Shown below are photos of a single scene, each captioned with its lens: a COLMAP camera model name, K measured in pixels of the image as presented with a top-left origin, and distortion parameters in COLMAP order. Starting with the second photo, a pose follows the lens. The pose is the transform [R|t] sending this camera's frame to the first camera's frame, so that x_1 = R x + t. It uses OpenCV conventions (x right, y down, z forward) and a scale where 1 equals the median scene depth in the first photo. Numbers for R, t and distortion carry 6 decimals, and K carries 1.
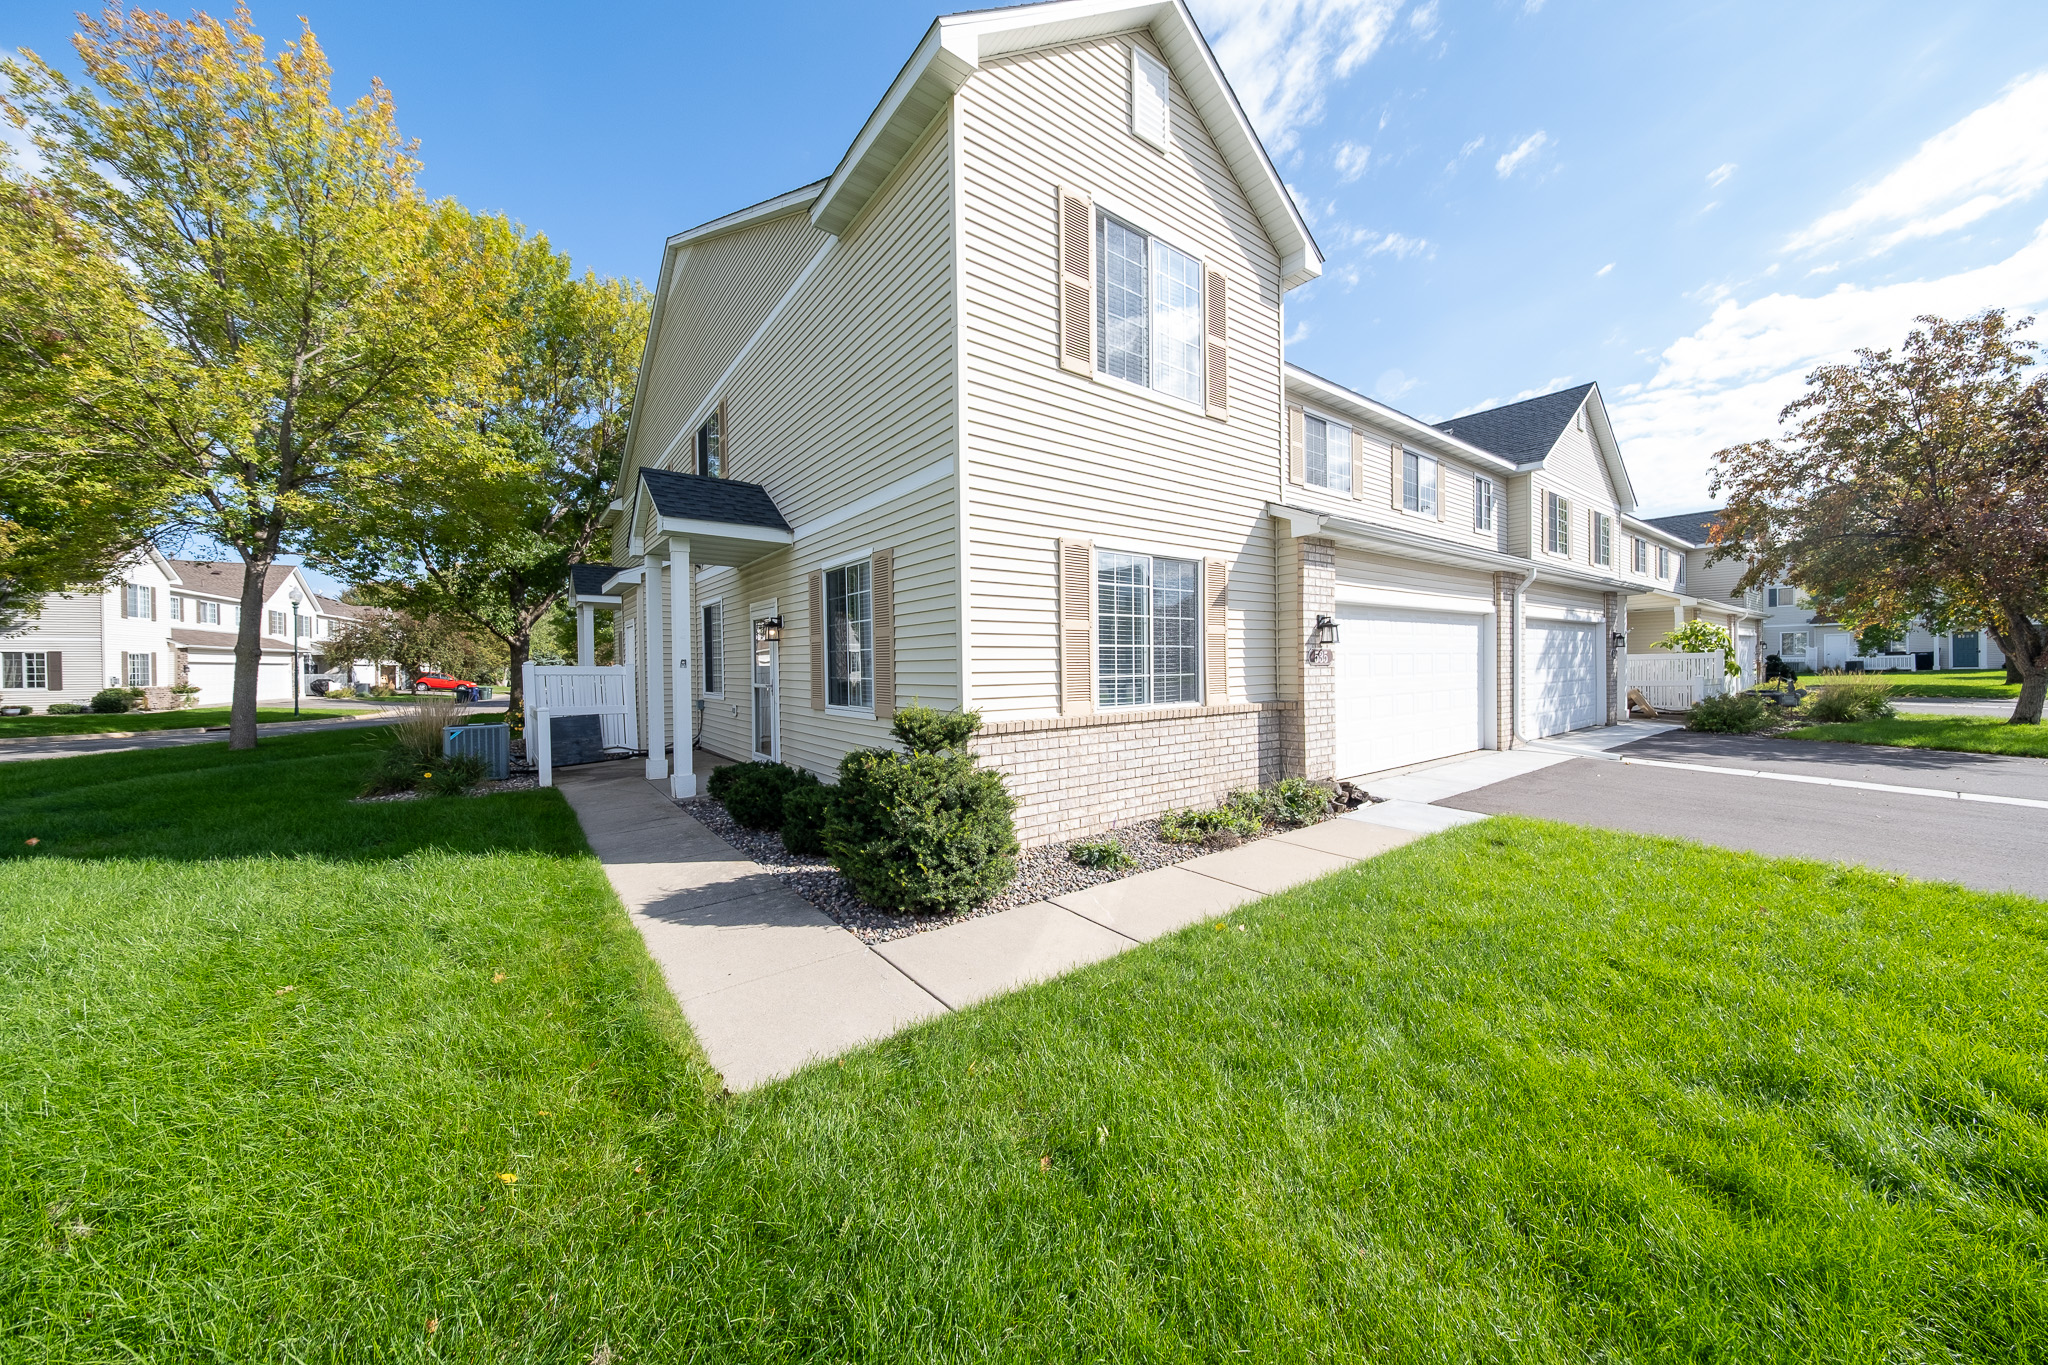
lens RADIAL K [[695.1, 0, 1026.3], [0, 695.1, 686.8], [0, 0, 1]] dist [0.000979, -0.000707]
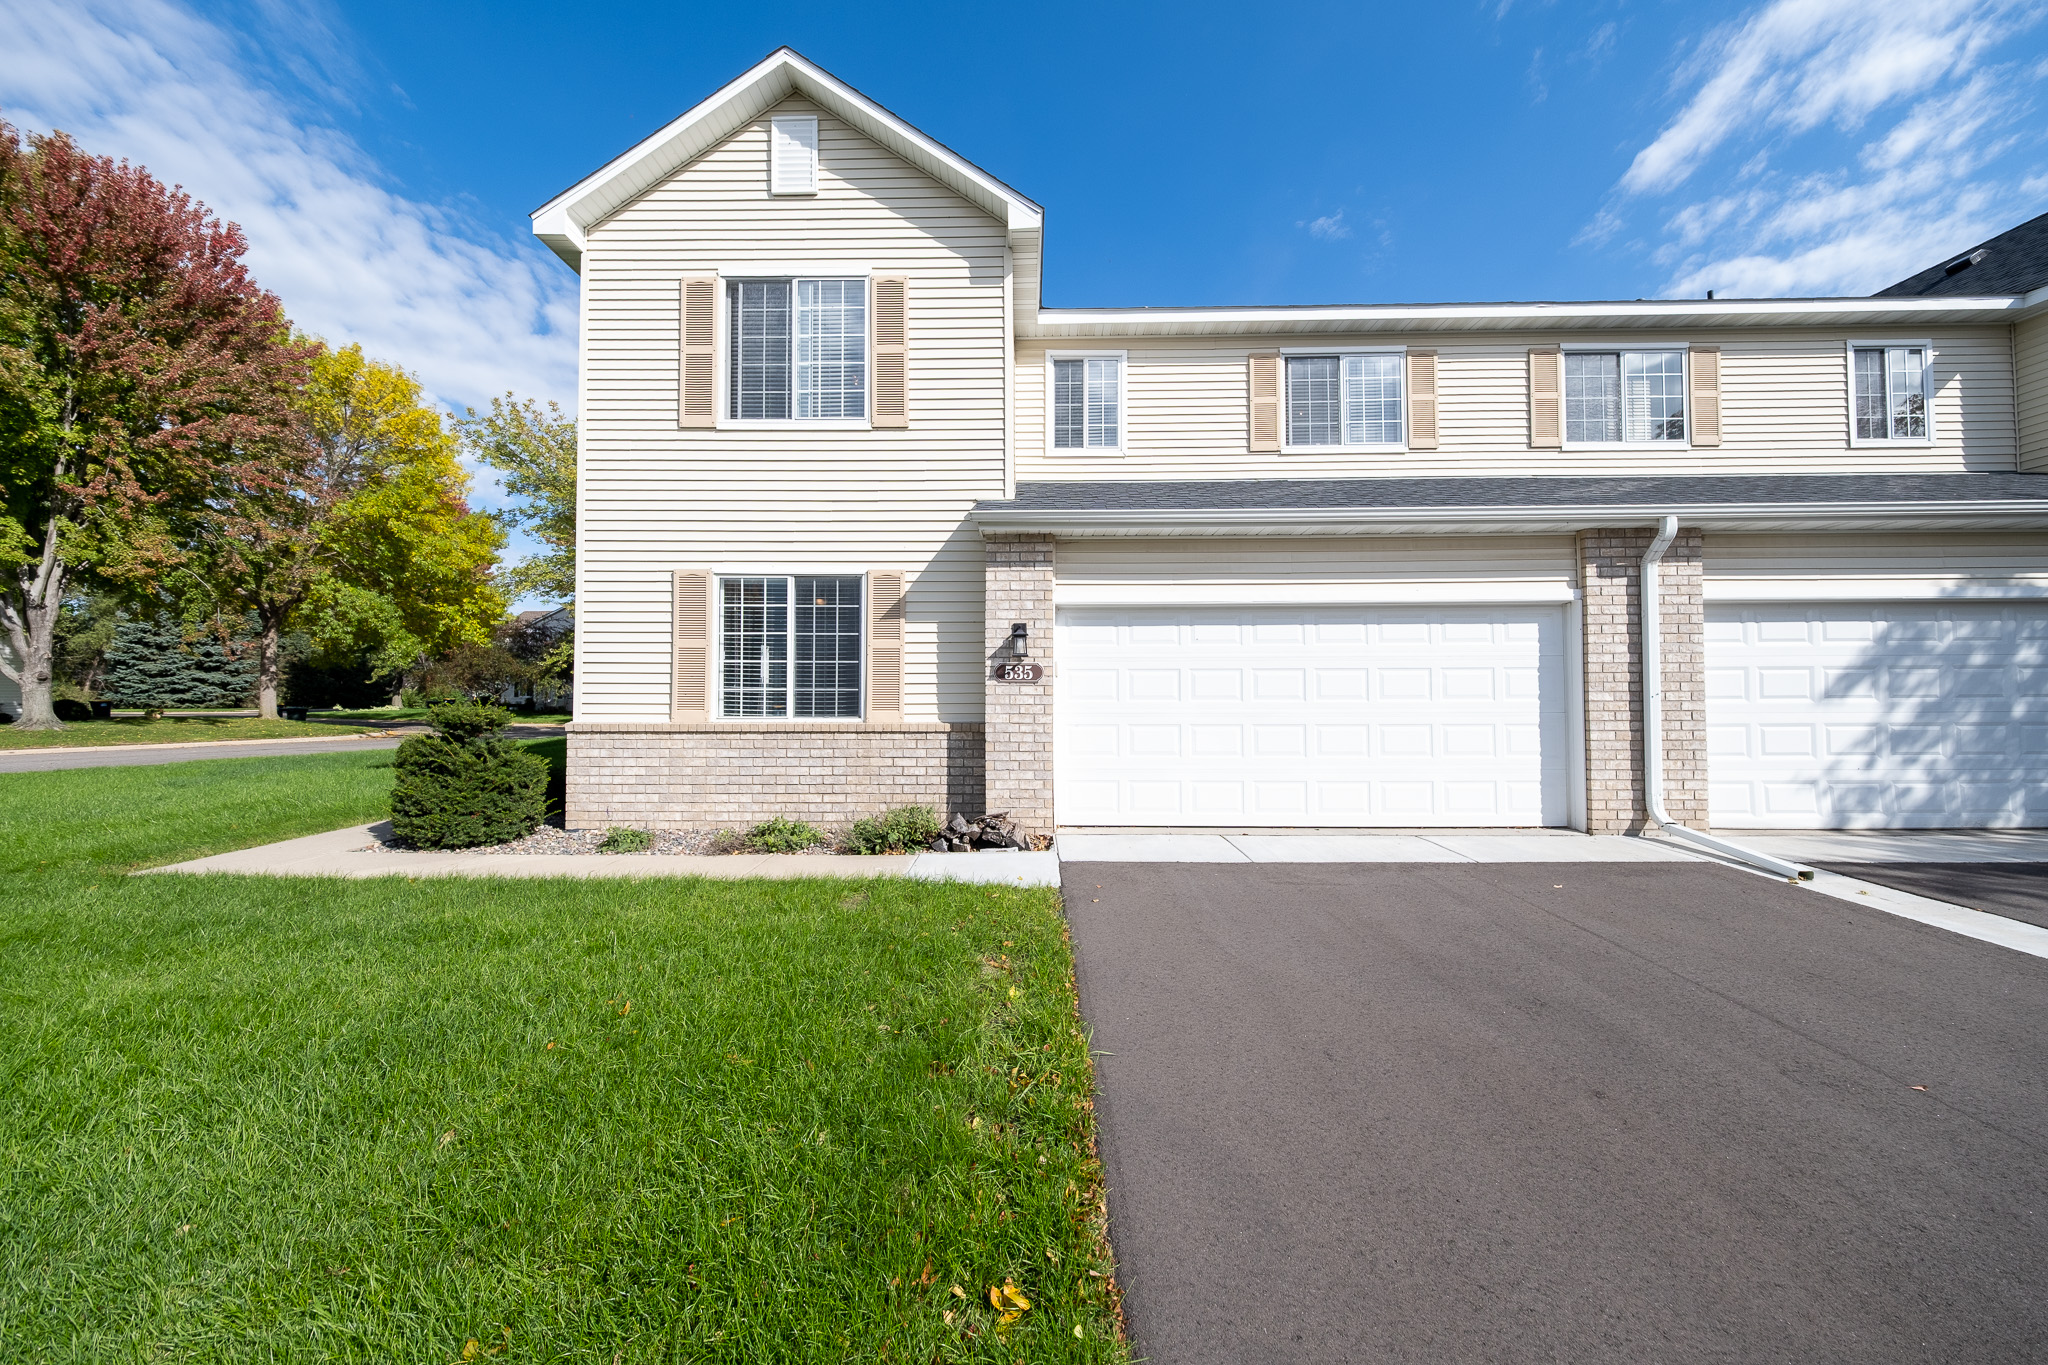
lens RADIAL K [[695.1, 0, 1023.8], [0, 695.1, 673.8], [0, 0, 1]] dist [0.000979, -0.000707]
pose [[0.788372, 0.007615, -0.615152, 1.023854], [-0.028590, 0.999297, -0.024270, -0.022997], [0.614535, 0.036721, 0.788035, 0.363603]]
